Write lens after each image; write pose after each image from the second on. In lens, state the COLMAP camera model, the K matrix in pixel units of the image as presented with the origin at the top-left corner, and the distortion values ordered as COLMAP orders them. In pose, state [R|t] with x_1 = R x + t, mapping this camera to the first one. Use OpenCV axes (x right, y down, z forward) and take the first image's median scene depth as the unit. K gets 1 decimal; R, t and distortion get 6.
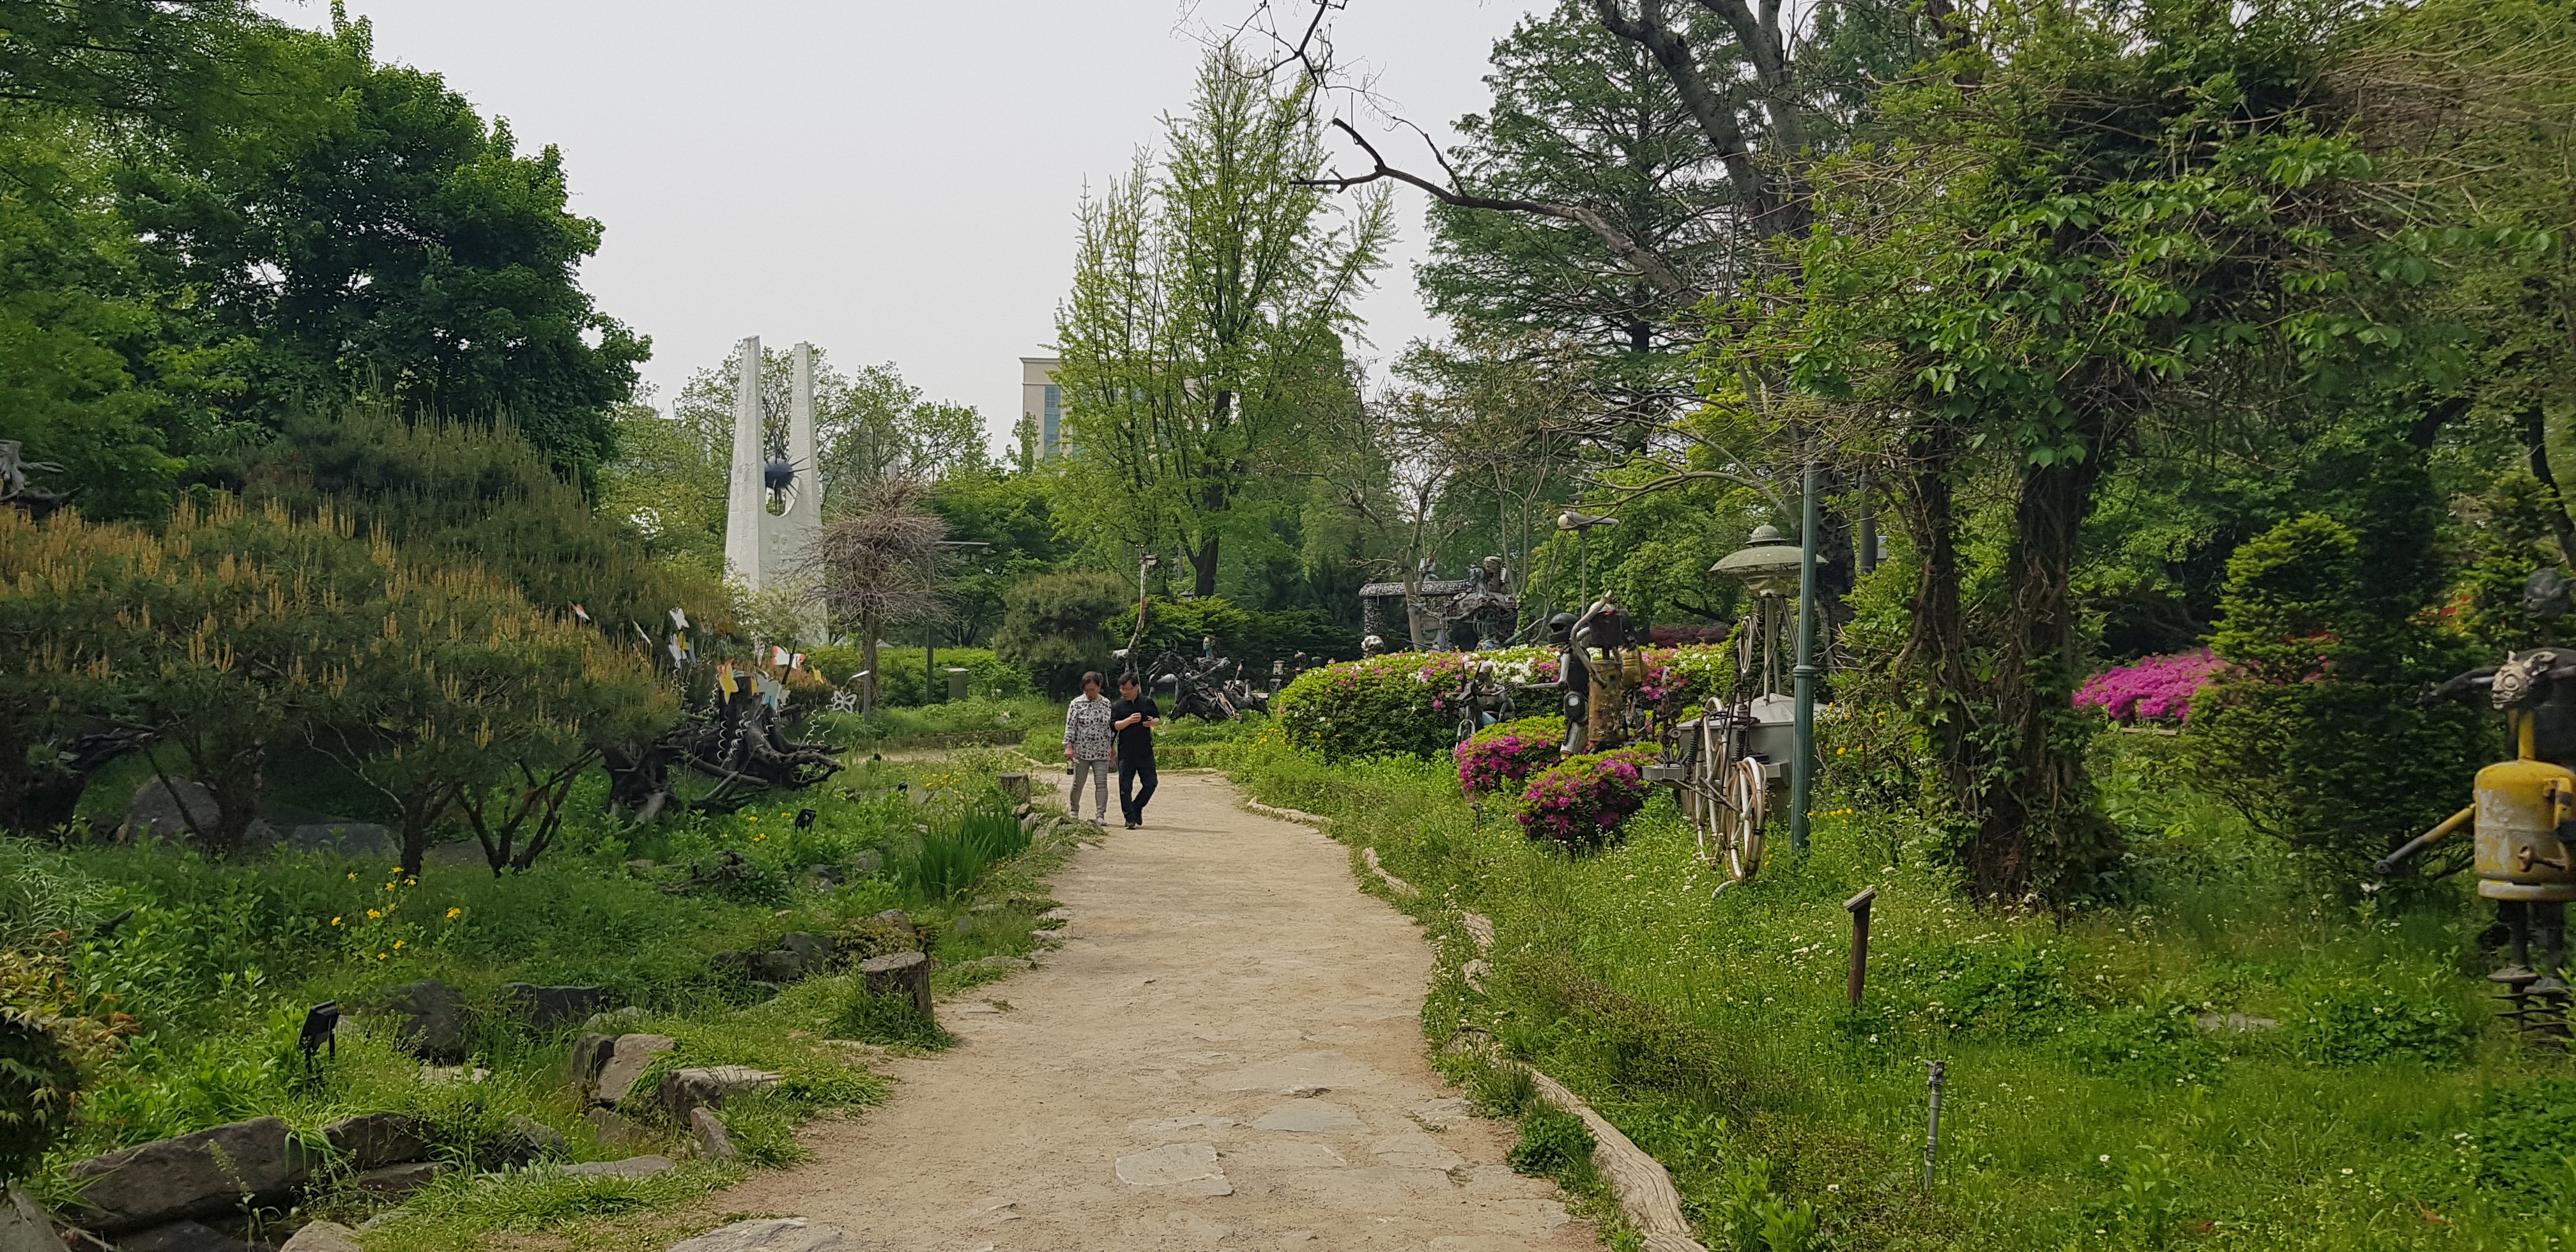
lens RADIAL K [[2040.4, 0, 1286.8], [0, 2040.4, 592.3], [0, 0, 1]] dist [0.006872, -0.037832]
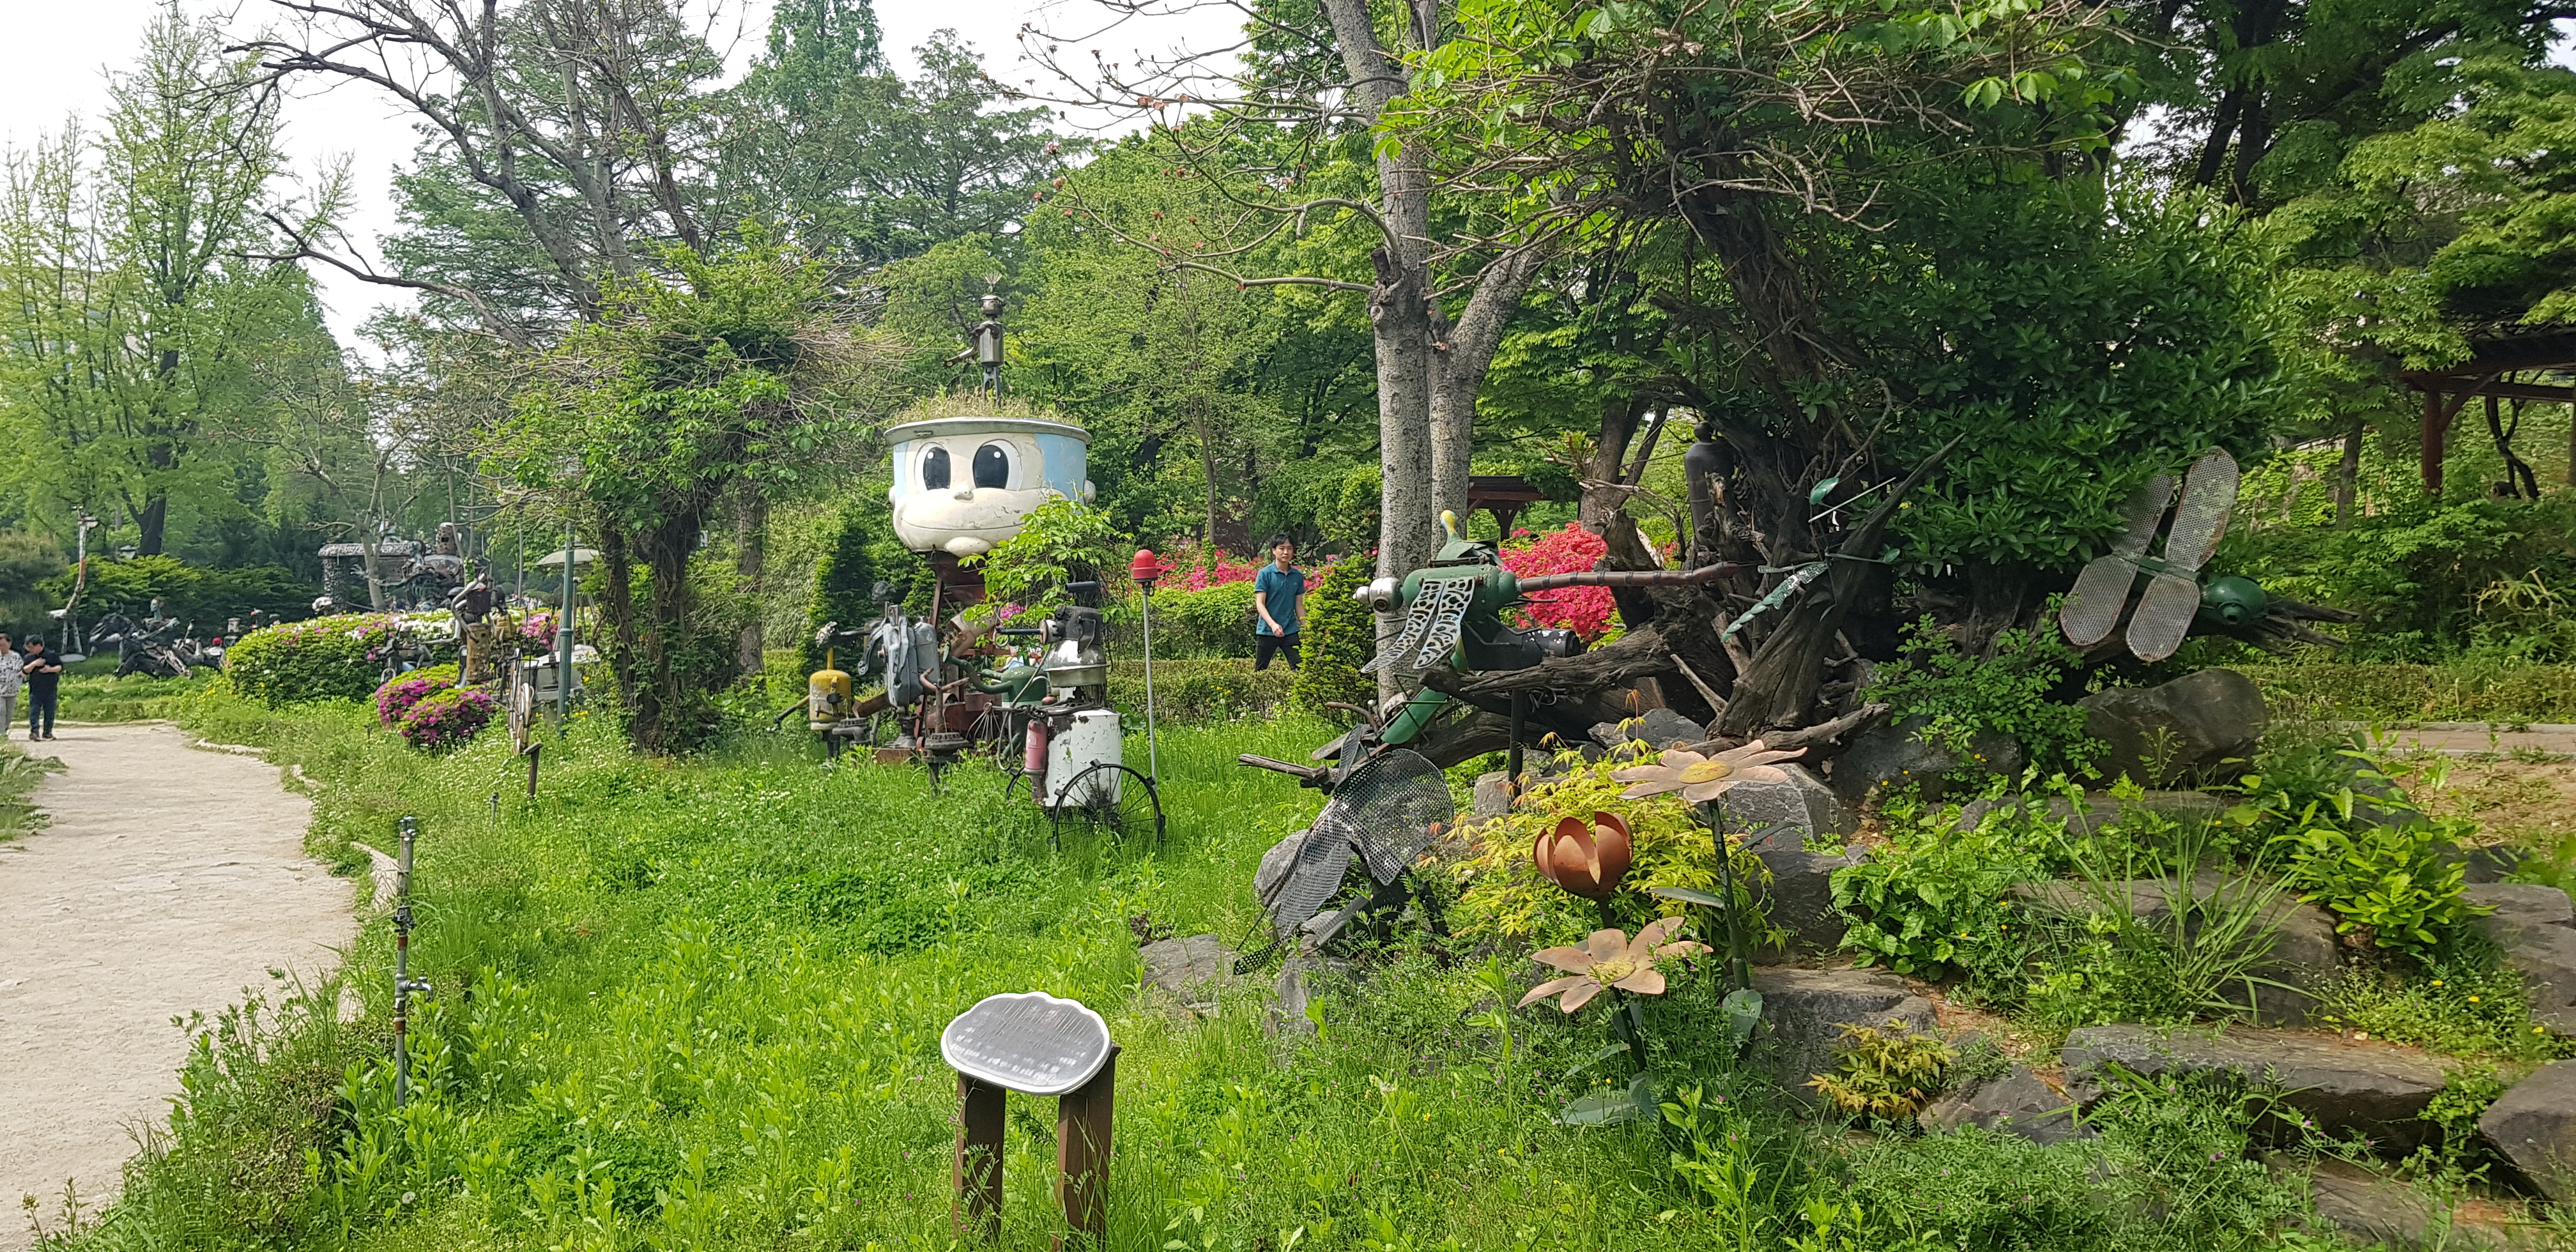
lens RADIAL K [[2040.4, 0, 1286.8], [0, 2040.4, 592.3], [0, 0, 1]] dist [0.006872, -0.037832]
pose [[0.891816, -0.007217, 0.452341, 0.004772], [-0.004533, 0.999680, 0.024888, -0.007597], [-0.452375, -0.024246, 0.891498, -0.152064]]
